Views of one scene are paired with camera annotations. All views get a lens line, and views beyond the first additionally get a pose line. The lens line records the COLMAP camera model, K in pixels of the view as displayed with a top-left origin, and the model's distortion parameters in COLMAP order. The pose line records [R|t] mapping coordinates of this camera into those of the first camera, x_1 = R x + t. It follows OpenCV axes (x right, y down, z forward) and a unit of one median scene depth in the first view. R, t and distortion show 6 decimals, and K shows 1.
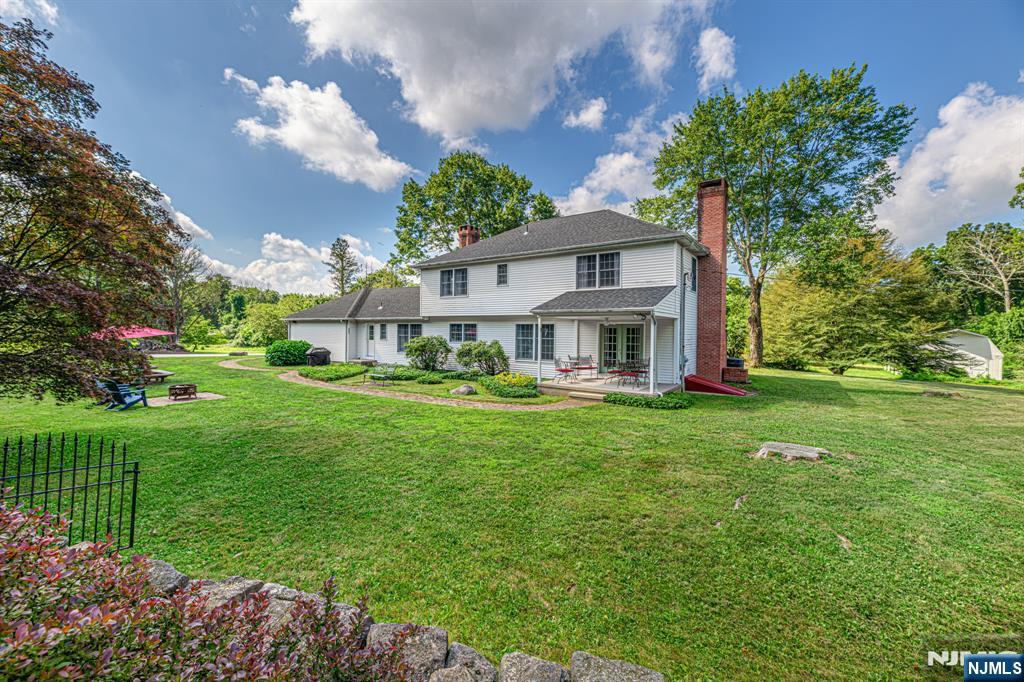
lens RADIAL K [[418.7, 0, 511.1], [0, 418.7, 334.1], [0, 0, 1]] dist [0.002849, 0.000336]
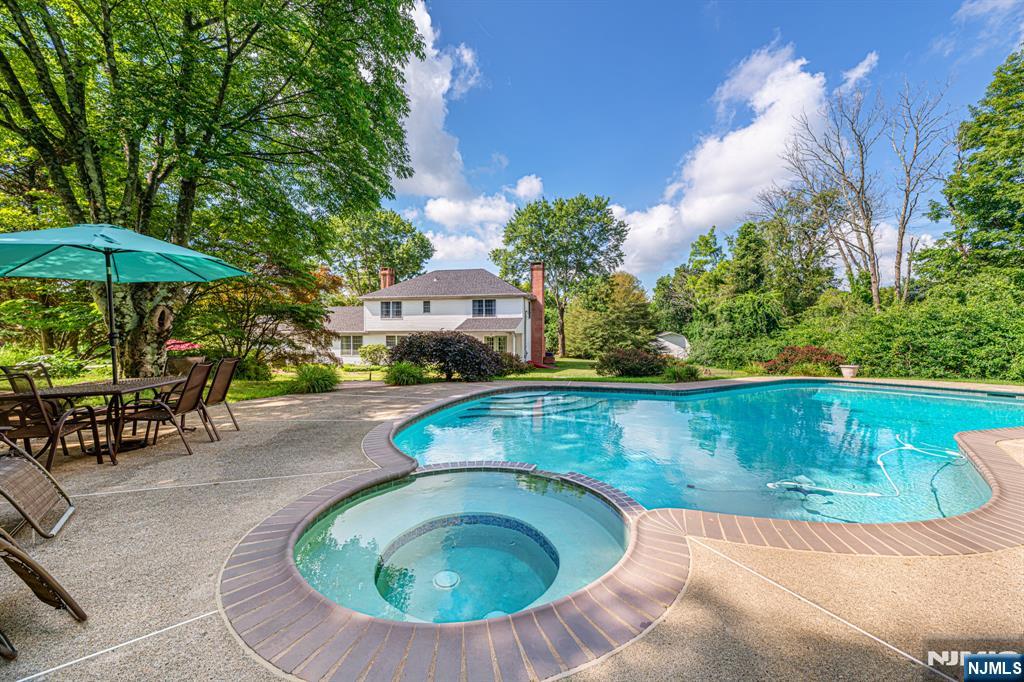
lens RADIAL K [[418.7, 0, 519.6], [0, 418.7, 338.7], [0, 0, 1]] dist [0.002849, 0.000336]
pose [[0.920499, -0.017457, 0.390354, -0.257554], [0.014728, 0.999842, 0.009984, -0.018963], [-0.390466, -0.003441, 0.920611, -0.542966]]
